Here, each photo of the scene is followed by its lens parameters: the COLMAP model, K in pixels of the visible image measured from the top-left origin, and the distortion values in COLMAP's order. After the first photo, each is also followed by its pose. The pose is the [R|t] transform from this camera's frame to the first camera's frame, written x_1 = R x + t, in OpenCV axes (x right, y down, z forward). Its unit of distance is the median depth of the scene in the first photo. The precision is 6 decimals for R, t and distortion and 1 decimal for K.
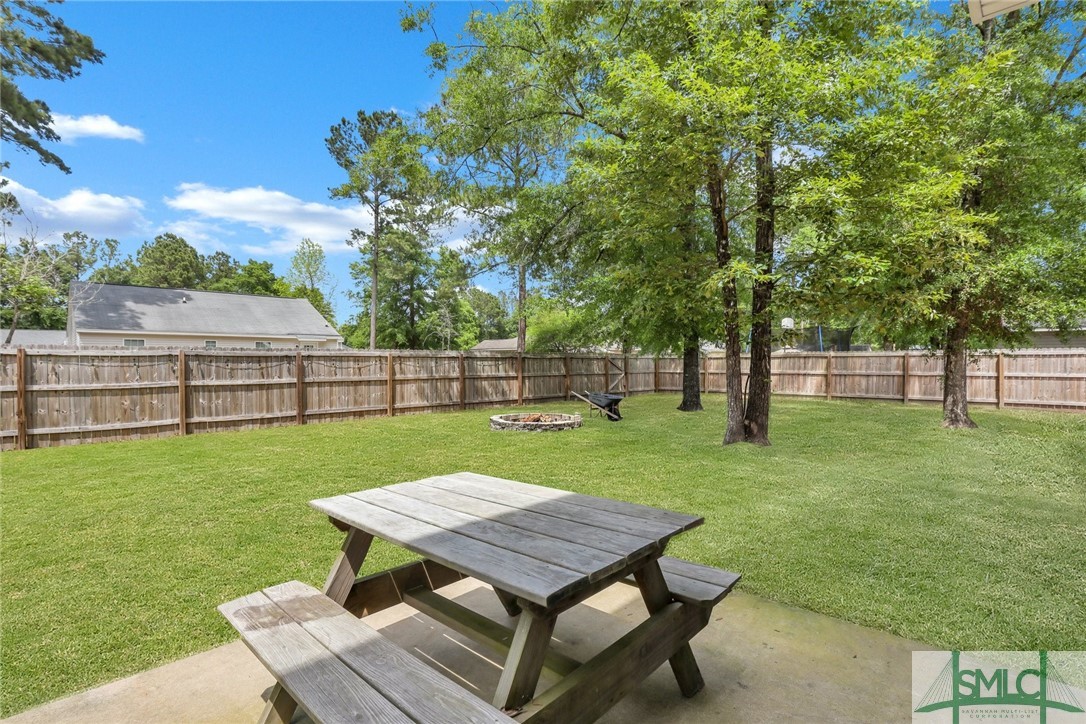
lens RADIAL K [[525.3, 0, 543.0], [0, 525.3, 362.0], [0, 0, 1]] dist [-0.020741, 0.000616]
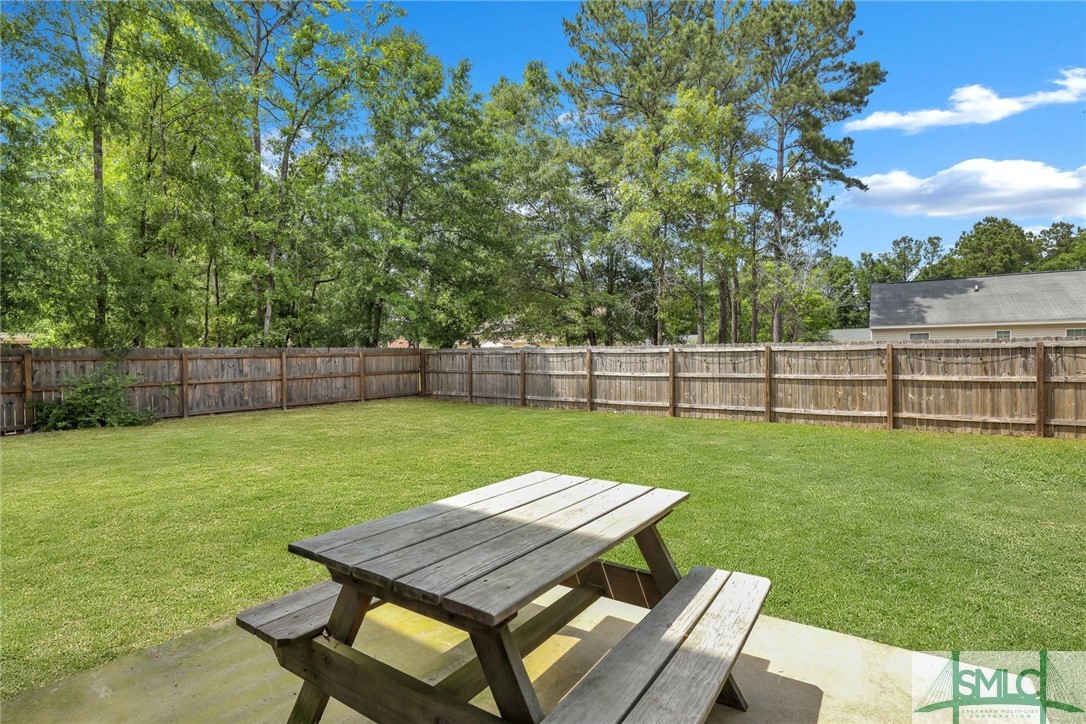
lens RADIAL K [[520.6, 0, 548.4], [0, 520.6, 366.4], [0, 0, 1]] dist [-0.021061, 0.000302]
pose [[0.167419, 0.017490, -0.985731, 0.162518], [0.005561, 0.999810, 0.018685, -0.001675], [0.985870, -0.008610, 0.167290, 0.169534]]
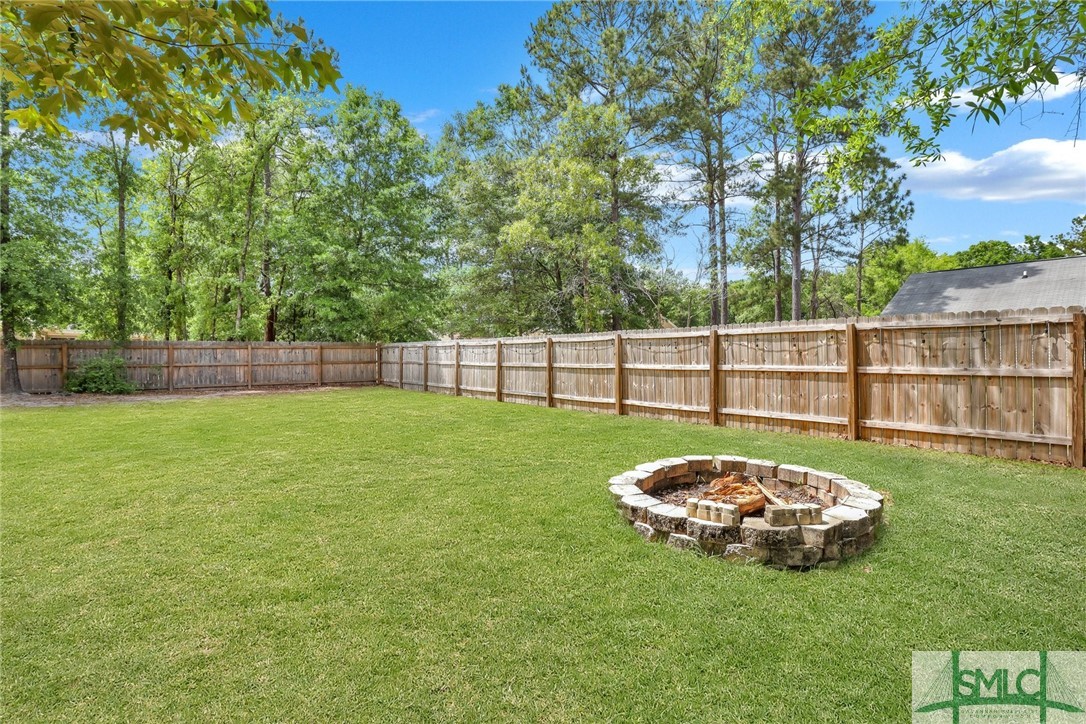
lens RADIAL K [[490.2, 0, 543.0], [0, 490.2, 362.0], [0, 0, 1]] dist [-0.035316, -0.000198]
pose [[-0.102715, 0.008560, -0.994674, 0.286441], [-0.003358, 0.999954, 0.008953, 0.022869], [0.994705, 0.004260, -0.102682, 0.873768]]
